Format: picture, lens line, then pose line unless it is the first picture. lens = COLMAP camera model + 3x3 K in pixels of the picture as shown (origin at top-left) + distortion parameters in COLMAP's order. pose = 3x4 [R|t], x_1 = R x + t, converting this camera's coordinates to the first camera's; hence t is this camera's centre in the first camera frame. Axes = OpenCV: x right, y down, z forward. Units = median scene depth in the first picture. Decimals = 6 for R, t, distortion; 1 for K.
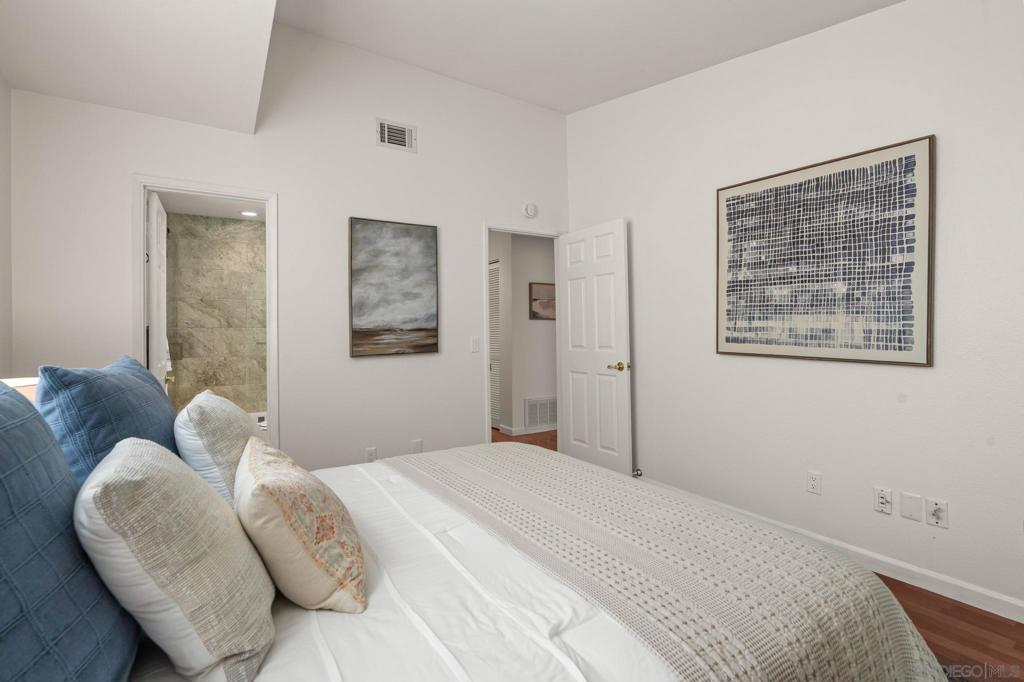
lens RADIAL K [[464.0, 0, 512.3], [0, 464.0, 330.8], [0, 0, 1]] dist [-0.008496, 0.003003]
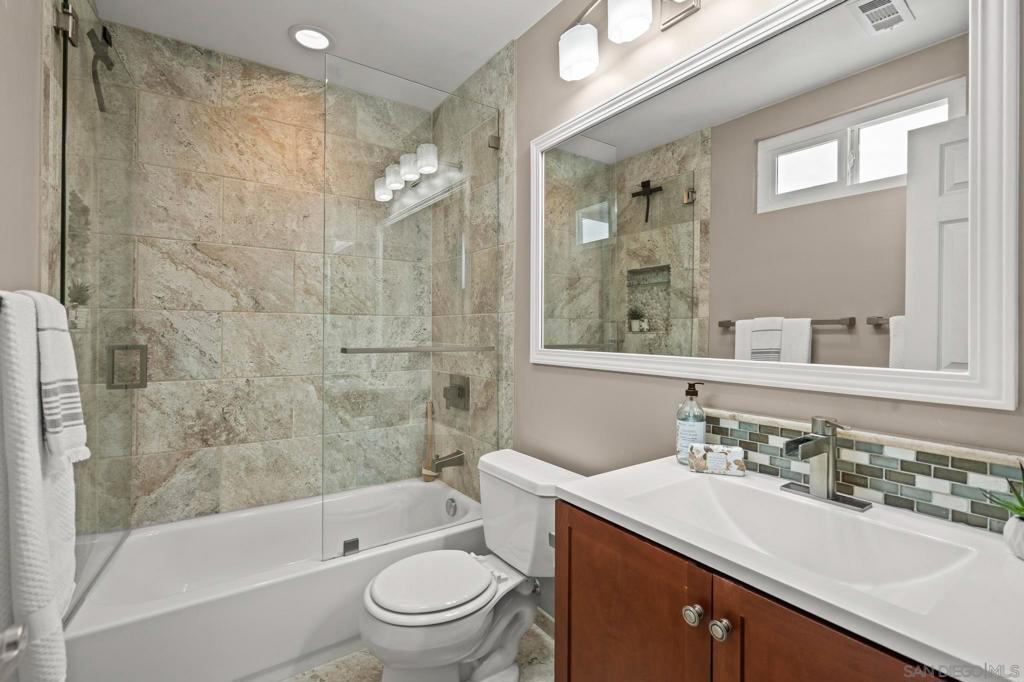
lens RADIAL K [[464.0, 0, 510.3], [0, 464.0, 337.4], [0, 0, 1]] dist [-0.008496, 0.003003]
pose [[0.999673, 0.017004, 0.019113, -0.328766], [-0.017343, 0.999693, 0.017670, 0.005018], [-0.018806, -0.017996, 0.999661, 0.480255]]
